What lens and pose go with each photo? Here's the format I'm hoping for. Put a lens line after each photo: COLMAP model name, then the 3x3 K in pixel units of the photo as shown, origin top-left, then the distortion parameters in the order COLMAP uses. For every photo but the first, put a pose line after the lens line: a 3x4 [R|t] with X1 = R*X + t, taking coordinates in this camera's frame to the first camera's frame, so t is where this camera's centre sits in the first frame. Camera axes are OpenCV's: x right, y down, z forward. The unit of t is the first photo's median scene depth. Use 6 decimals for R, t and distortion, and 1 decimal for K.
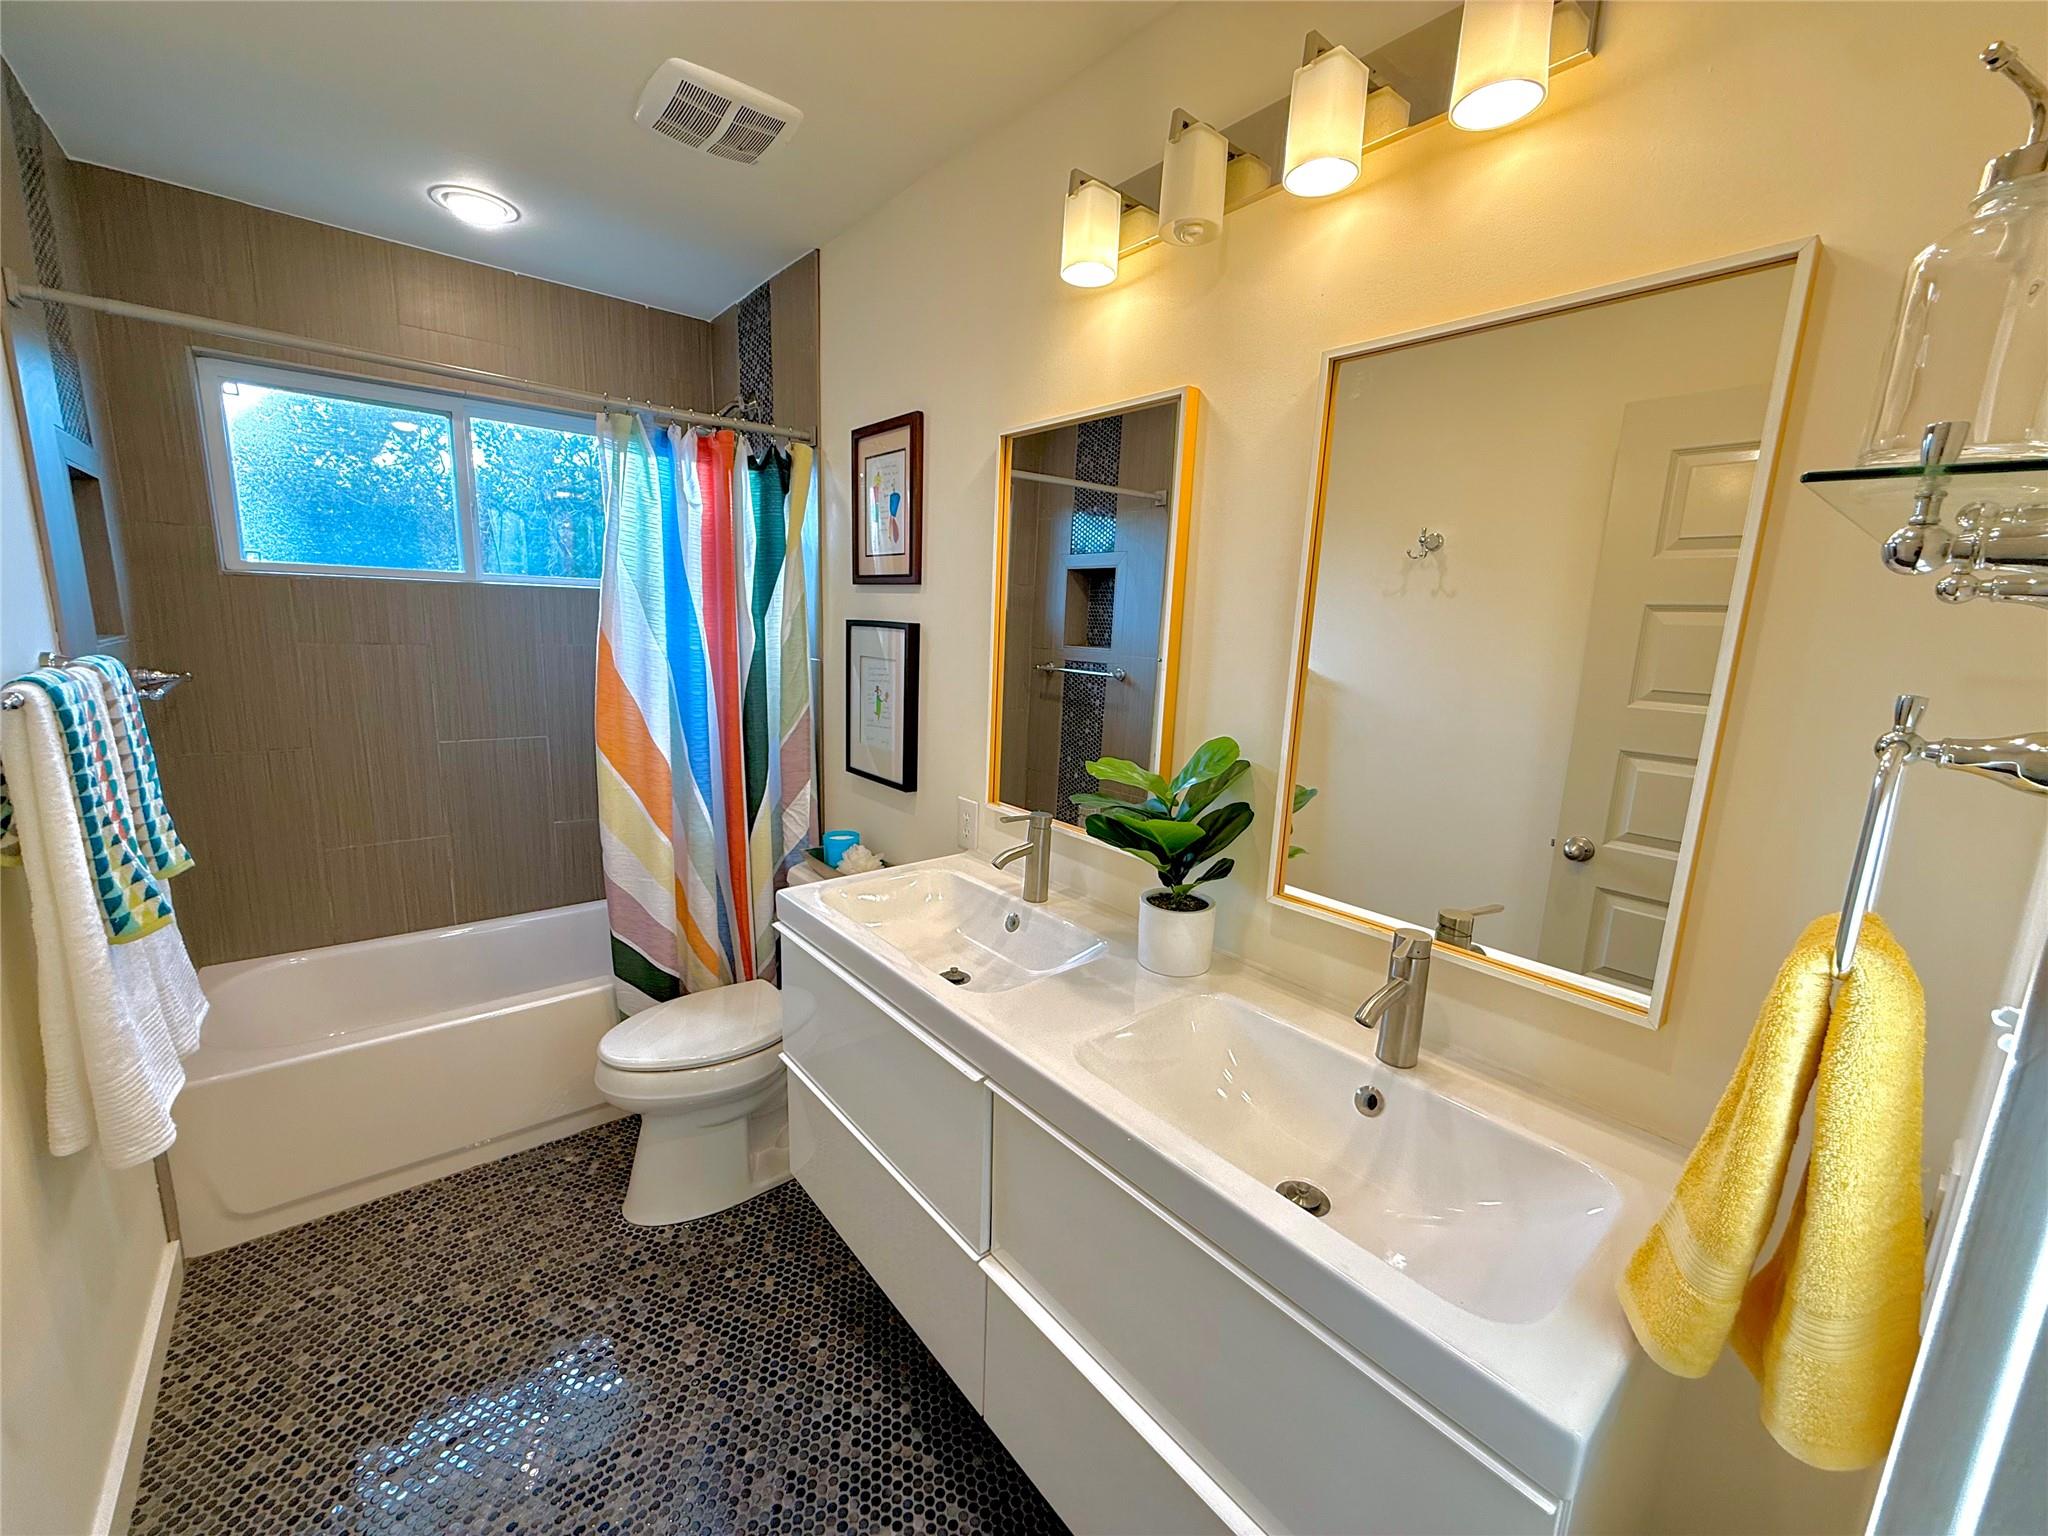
lens RADIAL K [[813.4, 0, 1018.1], [0, 813.4, 771.4], [0, 0, 1]] dist [-0.001408, -0.000176]
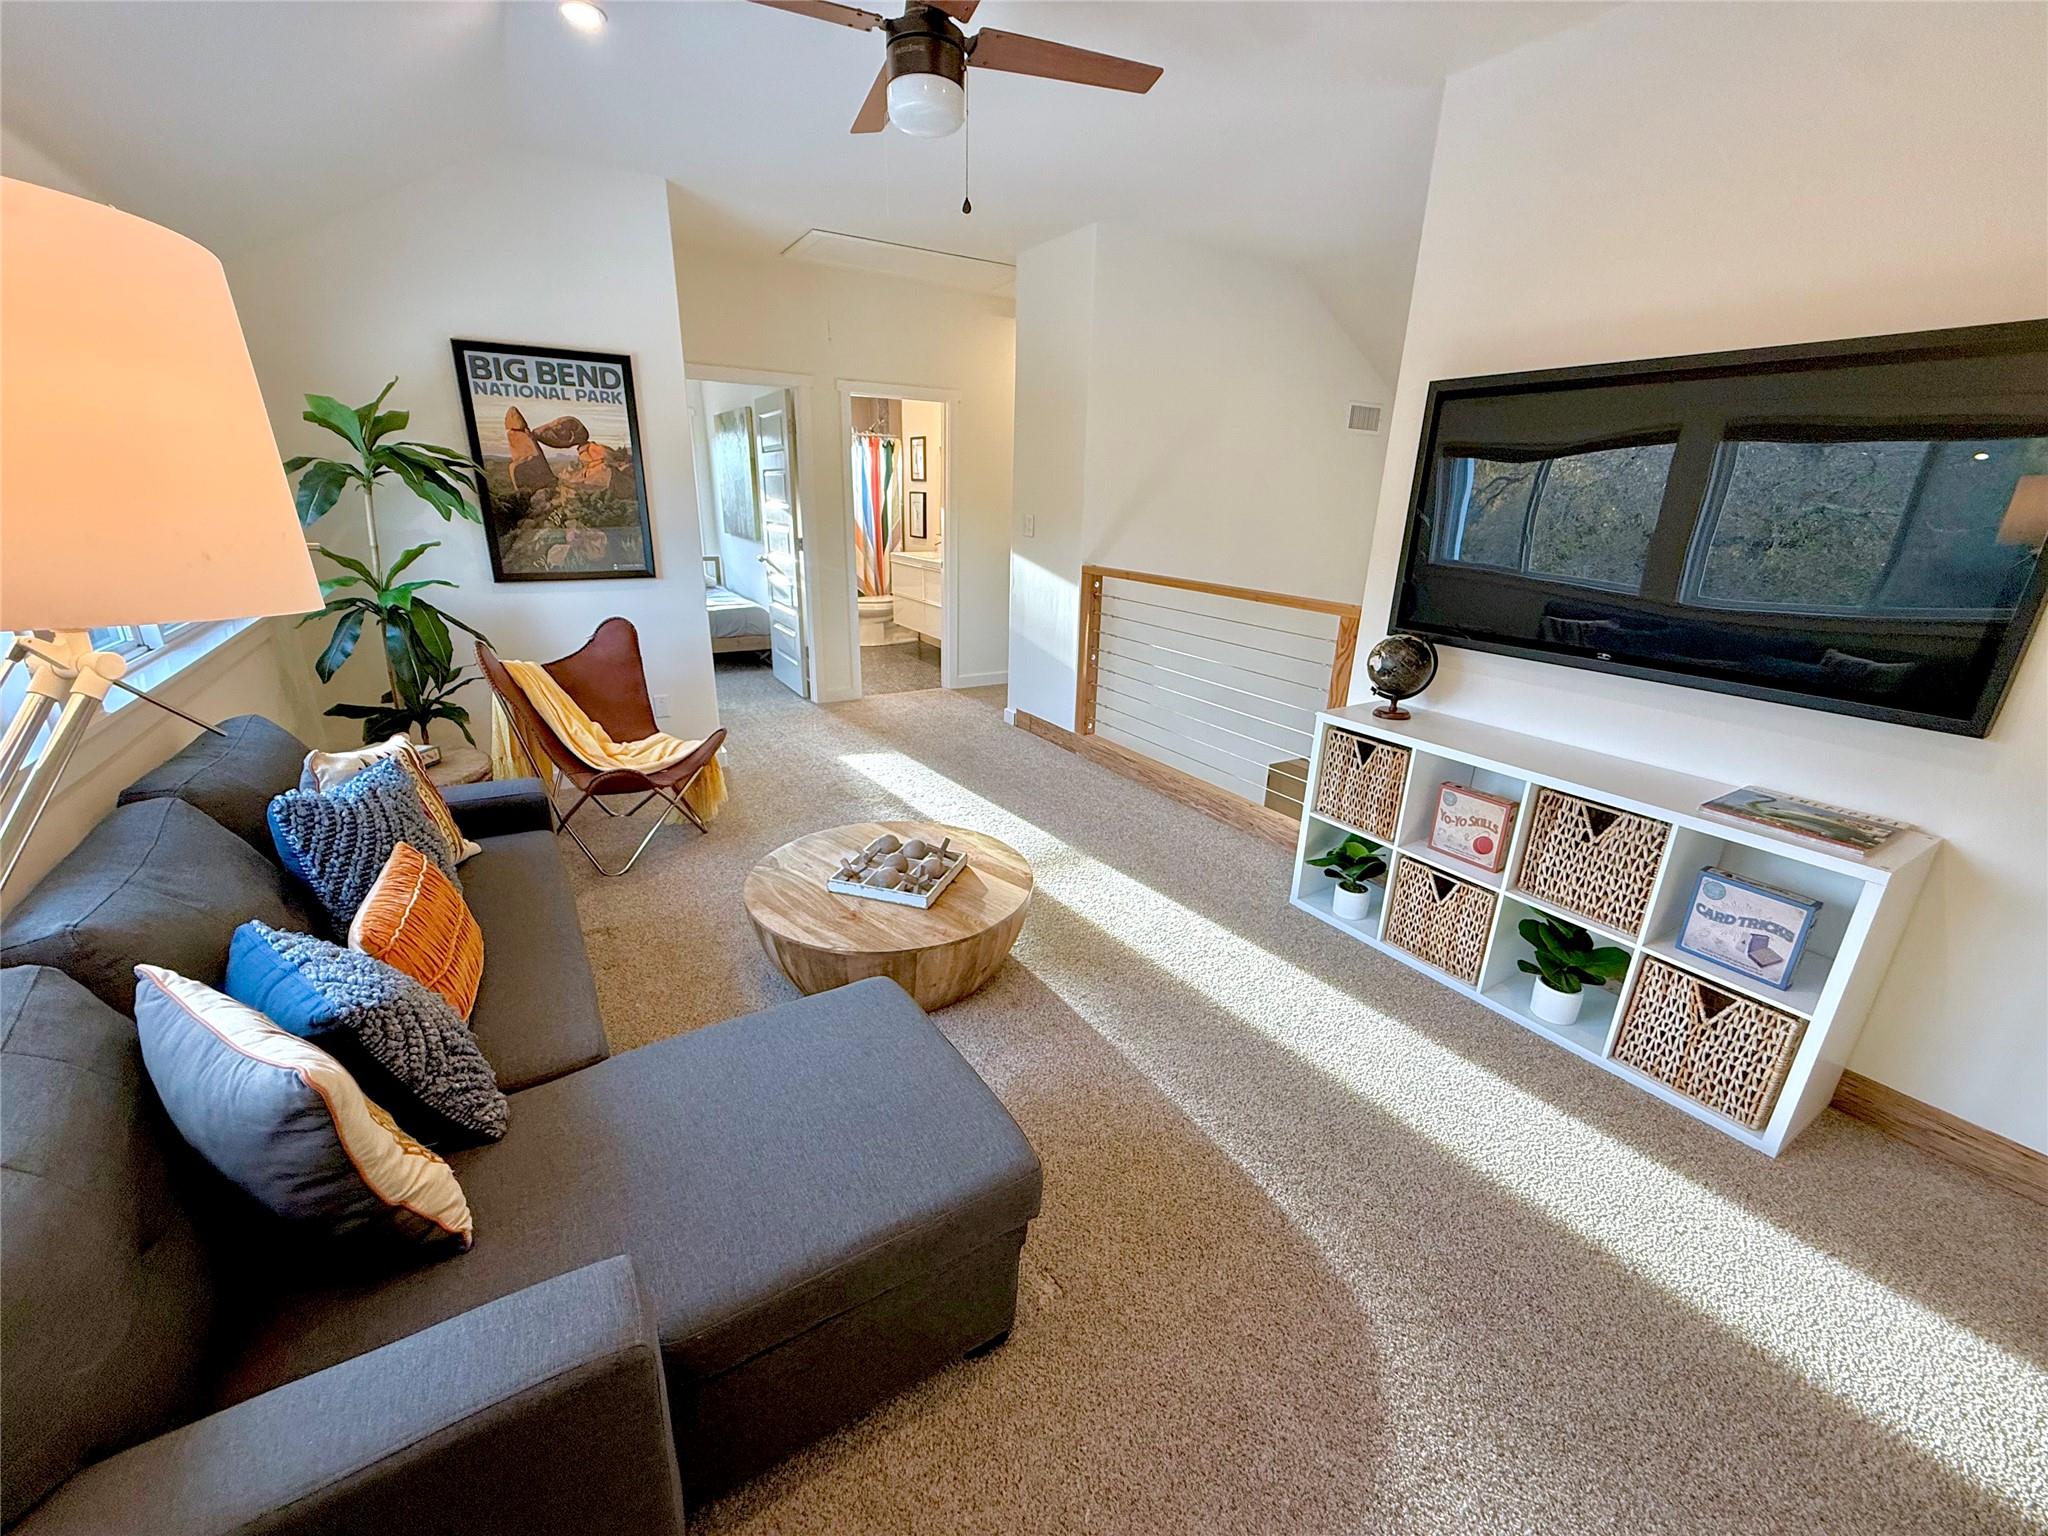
lens RADIAL K [[813.4, 0, 1018.1], [0, 813.4, 771.4], [0, 0, 1]] dist [-0.001408, -0.000176]
pose [[0.991560, 0.034578, -0.124950, 0.739990], [-0.017186, 0.990328, 0.137679, 0.522200], [0.128502, -0.134370, 0.982564, -2.575486]]
